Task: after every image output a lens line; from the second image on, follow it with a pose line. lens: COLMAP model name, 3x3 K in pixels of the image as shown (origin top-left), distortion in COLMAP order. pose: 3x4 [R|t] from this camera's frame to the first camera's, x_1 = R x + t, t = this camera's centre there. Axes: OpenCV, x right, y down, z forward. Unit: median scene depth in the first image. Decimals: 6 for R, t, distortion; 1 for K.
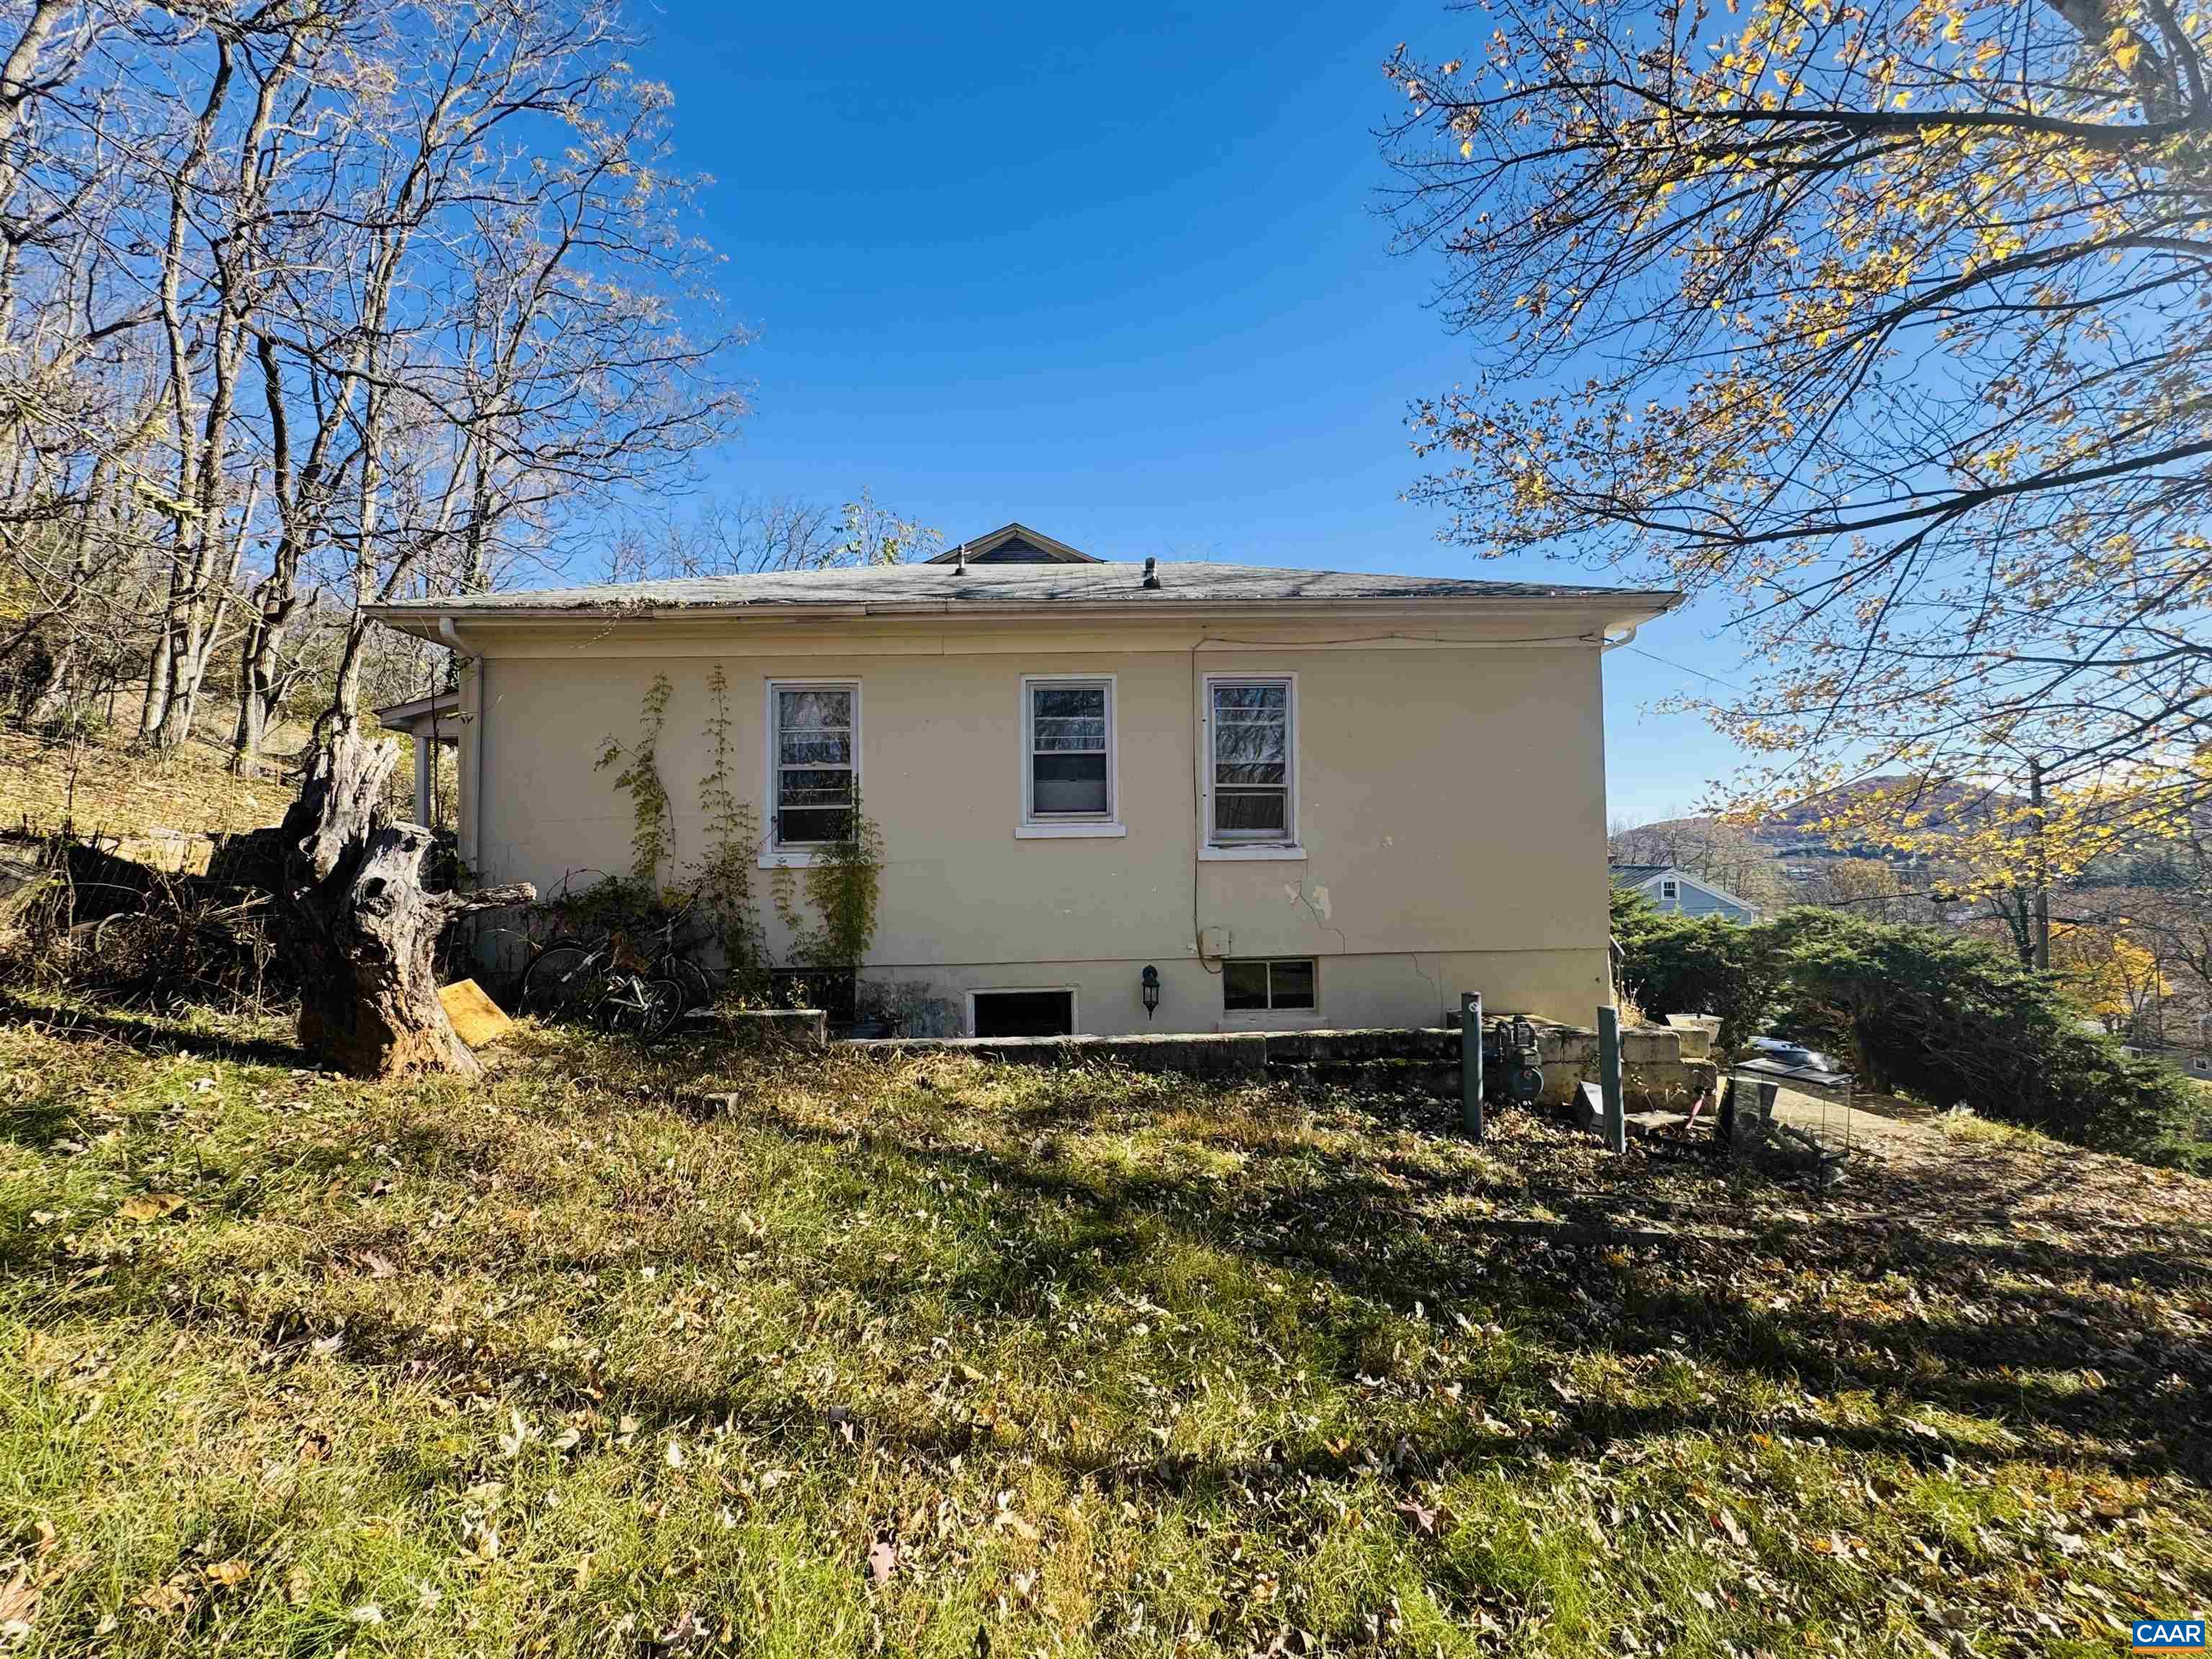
lens RADIAL K [[875.9, 0, 1100.9], [0, 875.9, 831.4], [0, 0, 1]] dist [-0.003330, 0.000453]
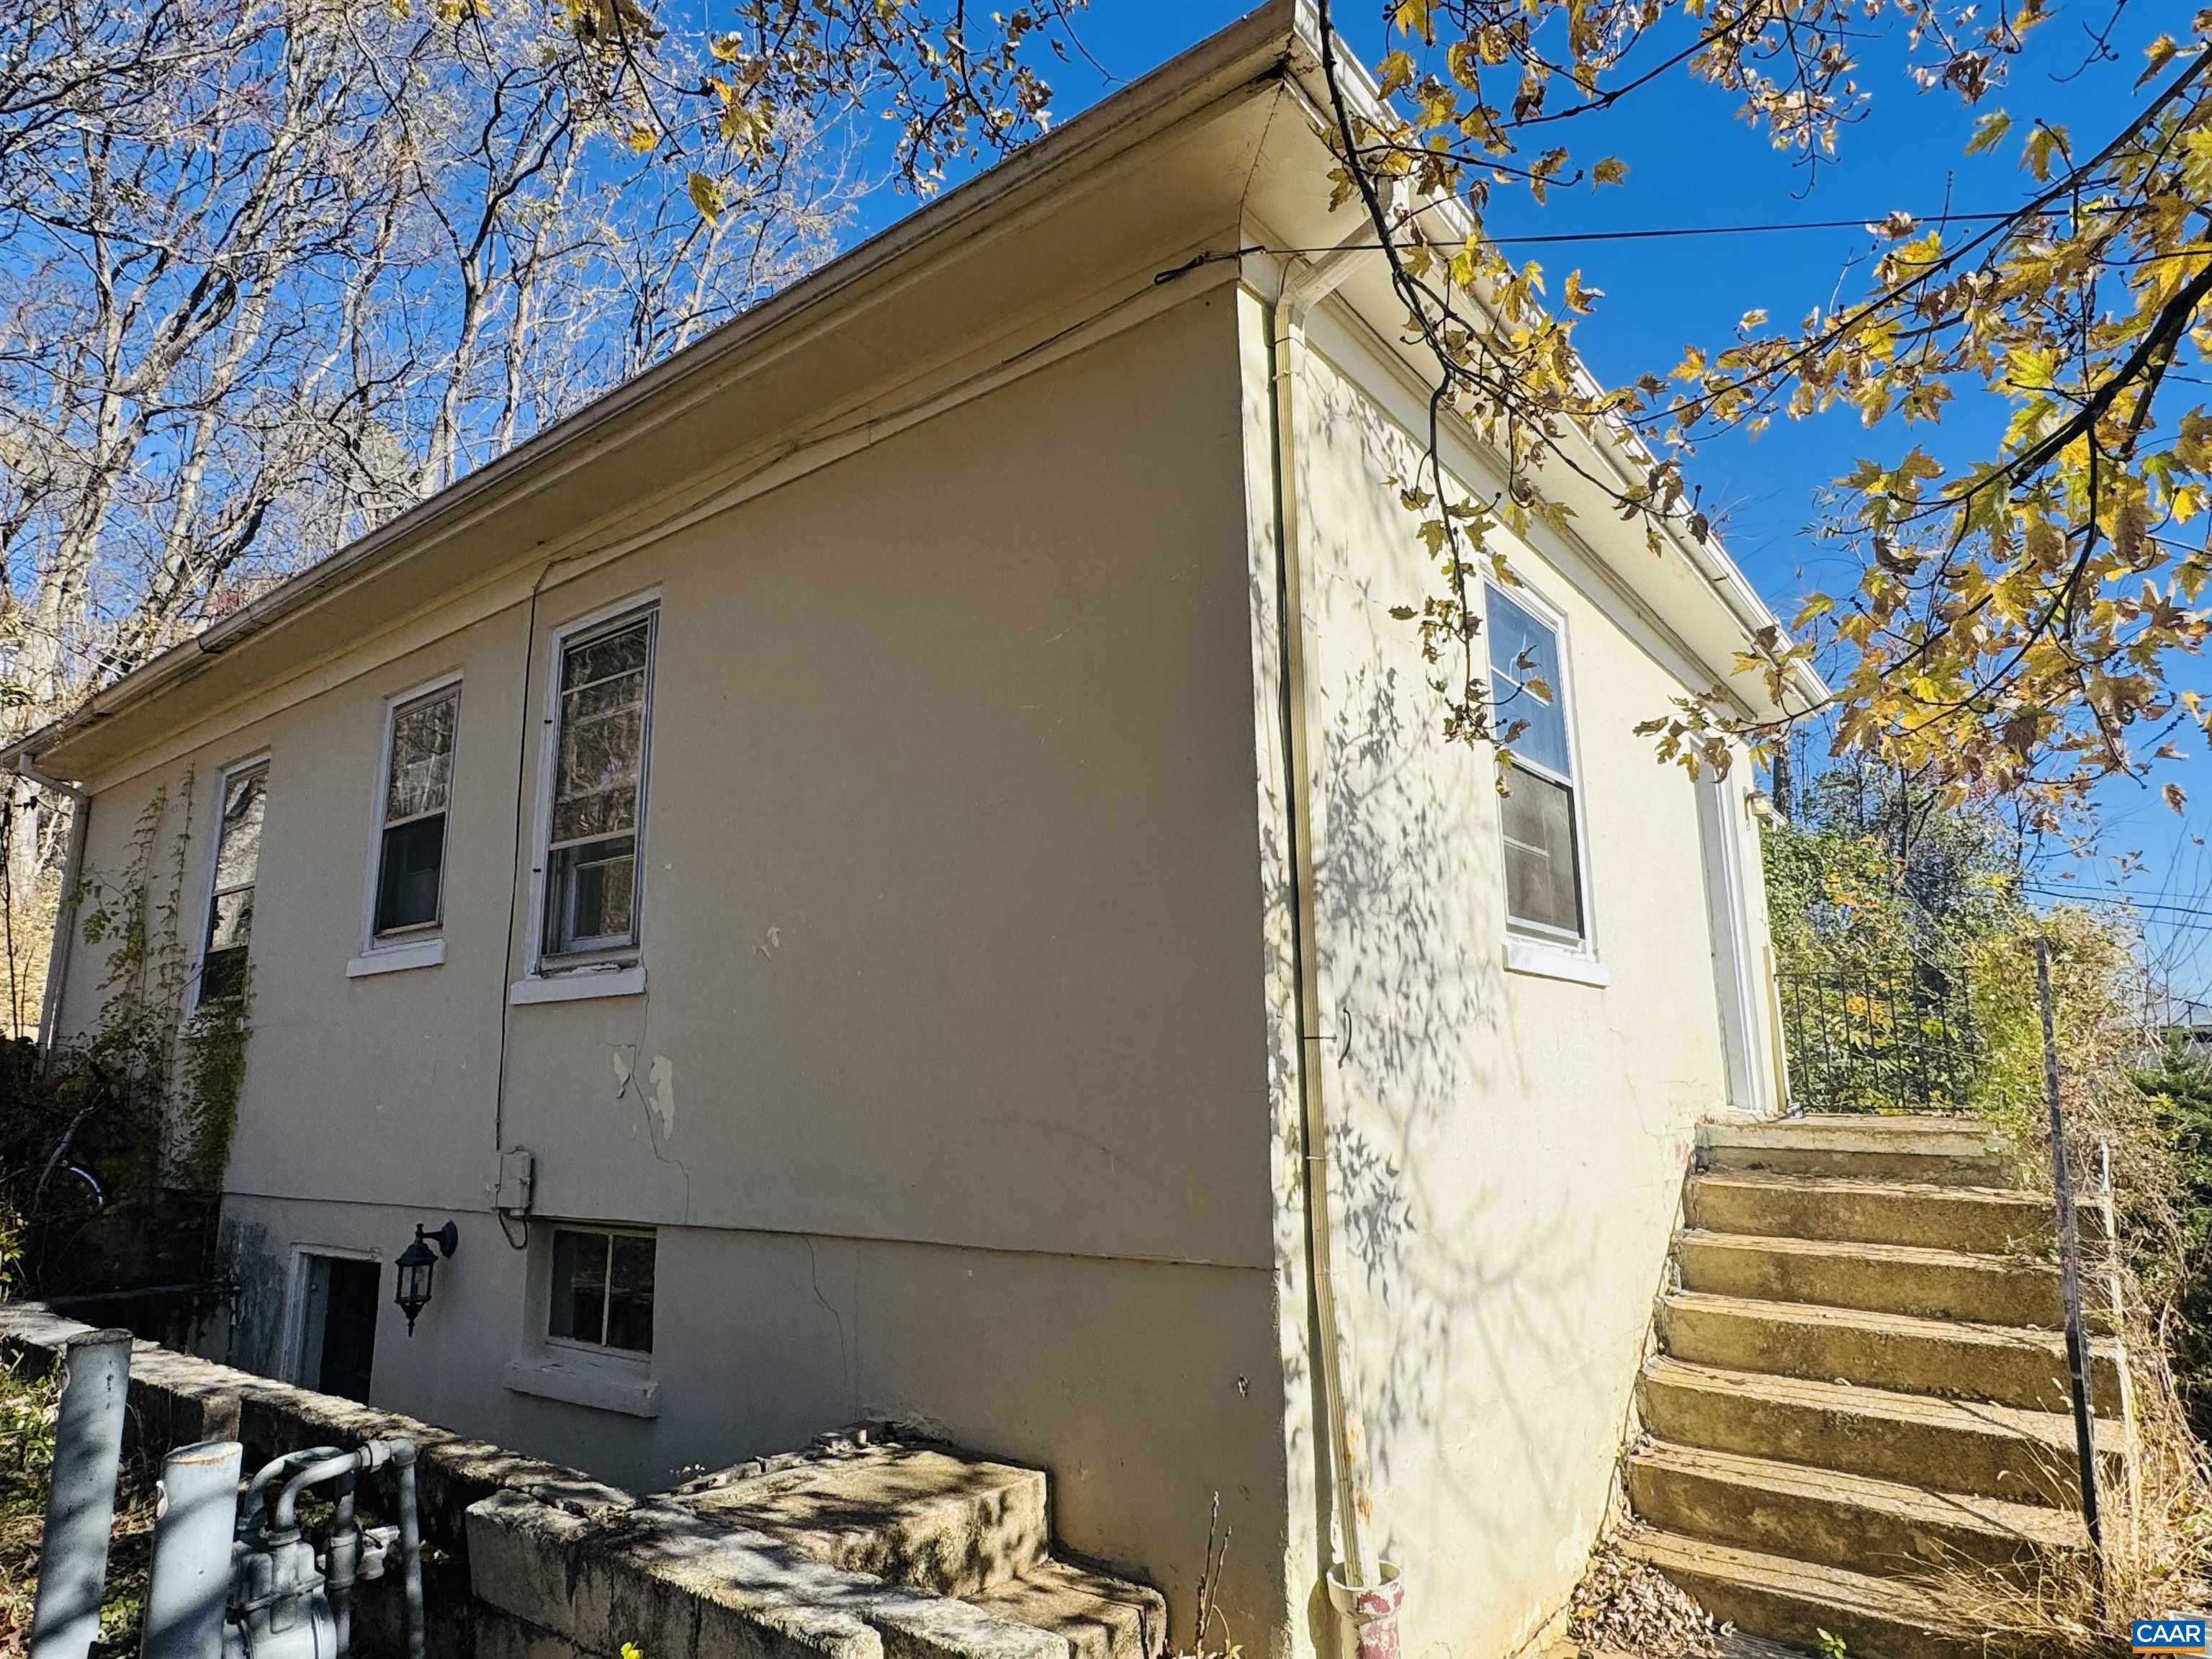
lens RADIAL K [[1287.1, 0, 1106.0], [0, 1287.1, 829.5], [0, 0, 1]] dist [-0.002348, -0.000410]
pose [[0.768075, -0.121000, -0.628824, 0.820388], [0.033890, 0.988290, -0.148775, 0.054154], [0.639462, 0.092959, 0.763182, 0.651135]]
